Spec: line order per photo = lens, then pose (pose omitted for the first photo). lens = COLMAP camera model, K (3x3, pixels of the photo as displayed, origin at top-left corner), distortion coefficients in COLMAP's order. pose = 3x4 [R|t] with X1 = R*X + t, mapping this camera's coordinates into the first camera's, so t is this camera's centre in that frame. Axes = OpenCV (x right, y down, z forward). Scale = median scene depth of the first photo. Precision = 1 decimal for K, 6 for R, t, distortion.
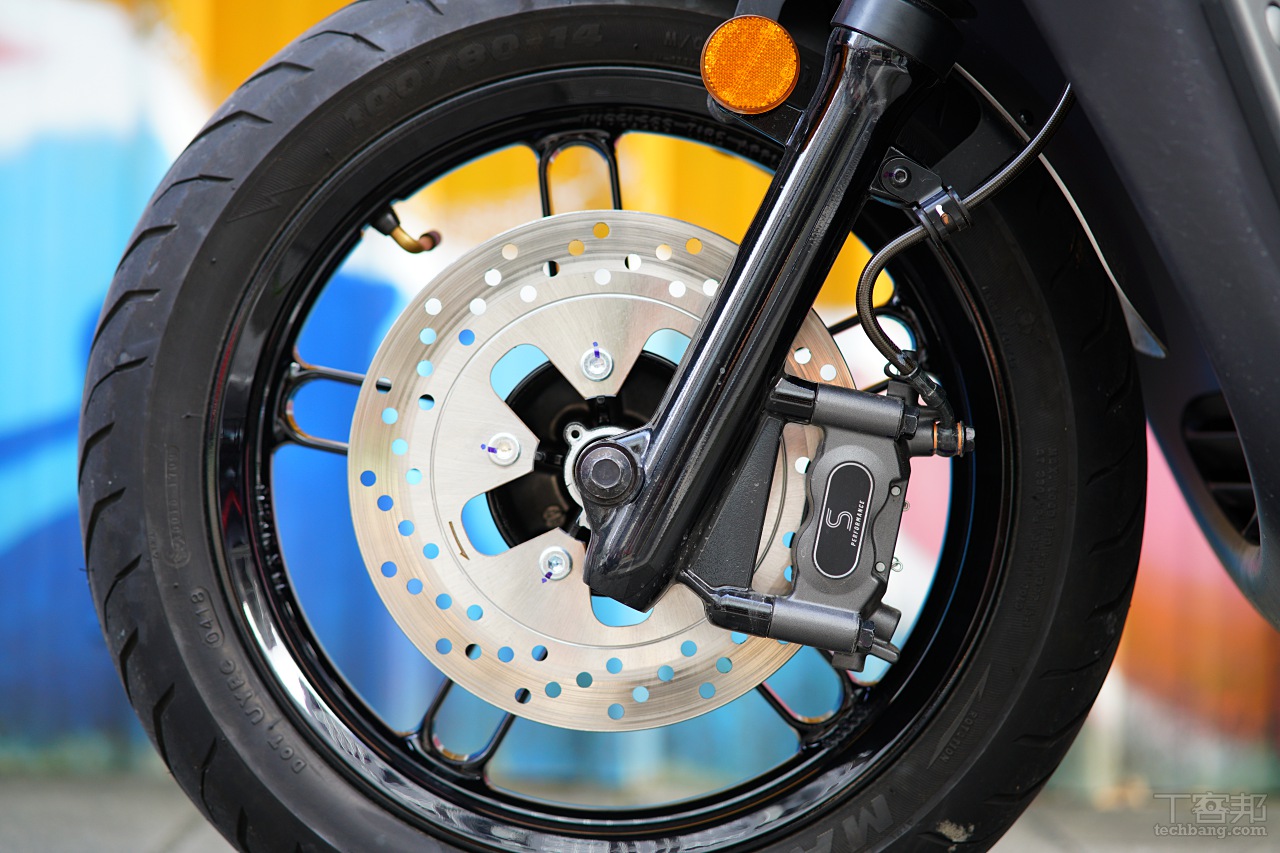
lens RADIAL K [[3203.2, 0, 640.0], [0, 3203.2, 426.5], [0, 0, 1]] dist [0.045185, -0.178054]
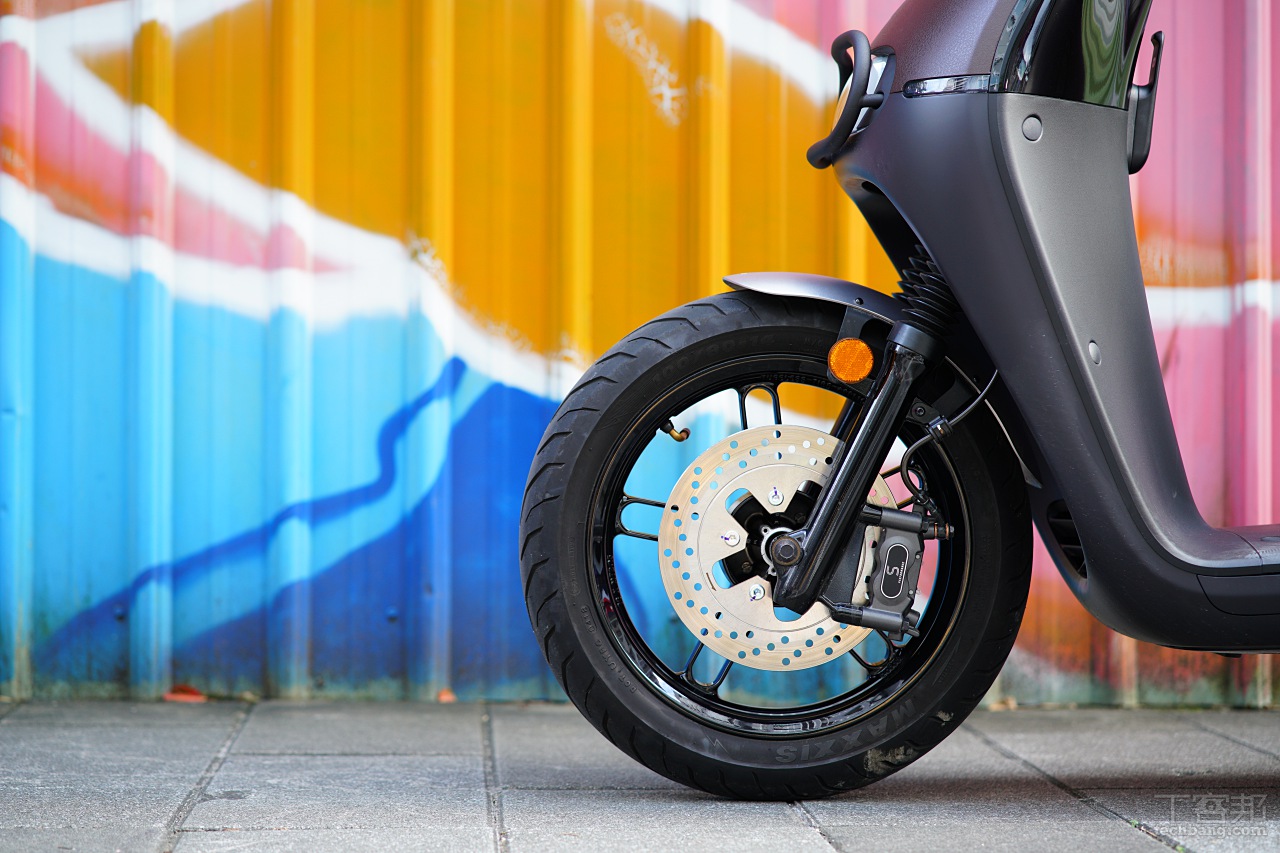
lens RADIAL K [[3086.2, 0, 640.0], [0, 3086.2, 426.5], [0, 0, 1]] dist [0.040944, 0.223573]
pose [[0.998564, -0.009440, 0.052726, -0.209607], [0.008677, 0.999855, 0.014676, -0.096924], [-0.052857, -0.014197, 0.998501, -1.027732]]
